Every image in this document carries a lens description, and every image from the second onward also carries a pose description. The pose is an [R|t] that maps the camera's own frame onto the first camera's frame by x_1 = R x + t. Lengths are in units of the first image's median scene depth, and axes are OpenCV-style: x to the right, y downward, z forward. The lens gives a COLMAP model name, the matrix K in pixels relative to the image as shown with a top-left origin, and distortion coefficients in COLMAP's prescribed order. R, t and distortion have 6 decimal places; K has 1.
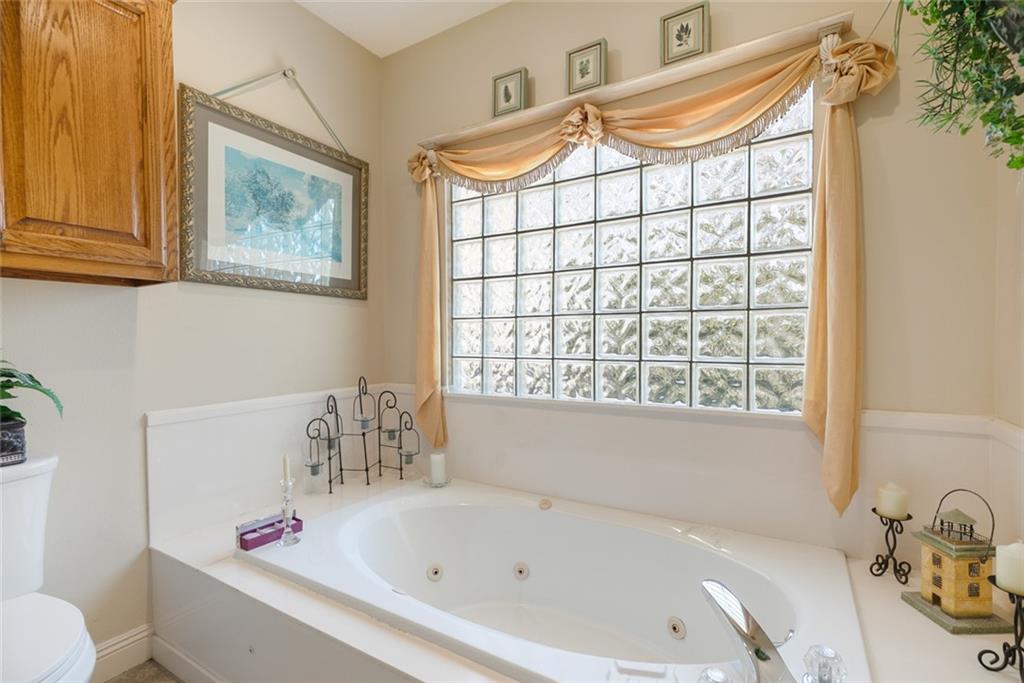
lens RADIAL K [[477.6, 0, 510.7], [0, 477.6, 339.3], [0, 0, 1]] dist [0.003249, 0.000469]
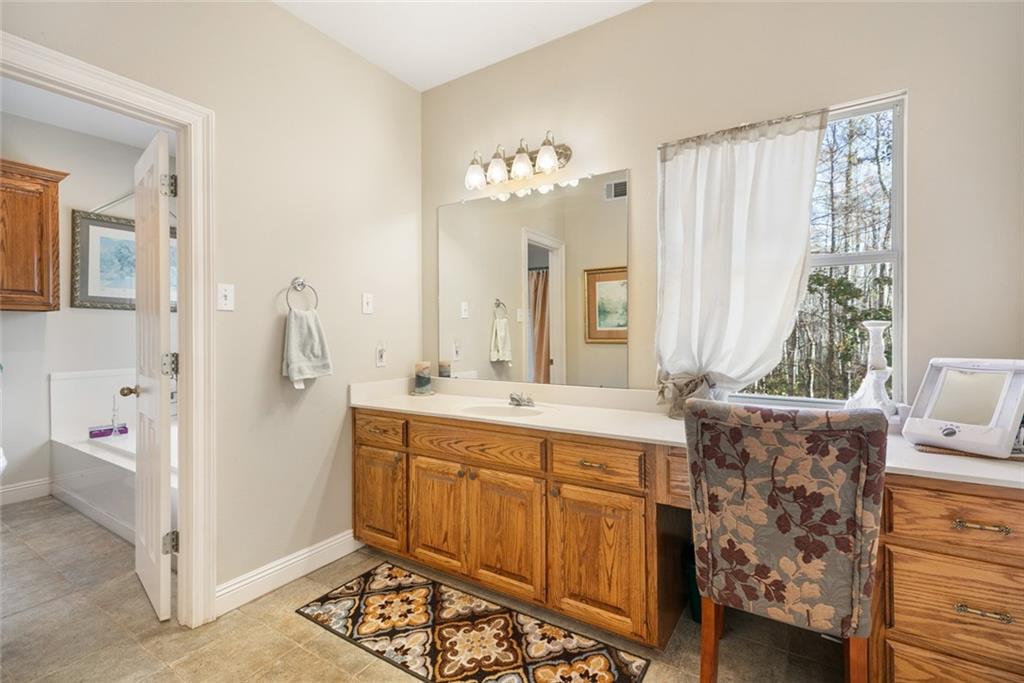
lens RADIAL K [[470.4, 0, 514.8], [0, 470.4, 325.5], [0, 0, 1]] dist [-0.001109, -0.000026]
pose [[0.999950, -0.000944, -0.009991, 1.286173], [0.000774, 0.999854, -0.017080, -0.014277], [0.010006, 0.017071, 0.999804, -1.022044]]
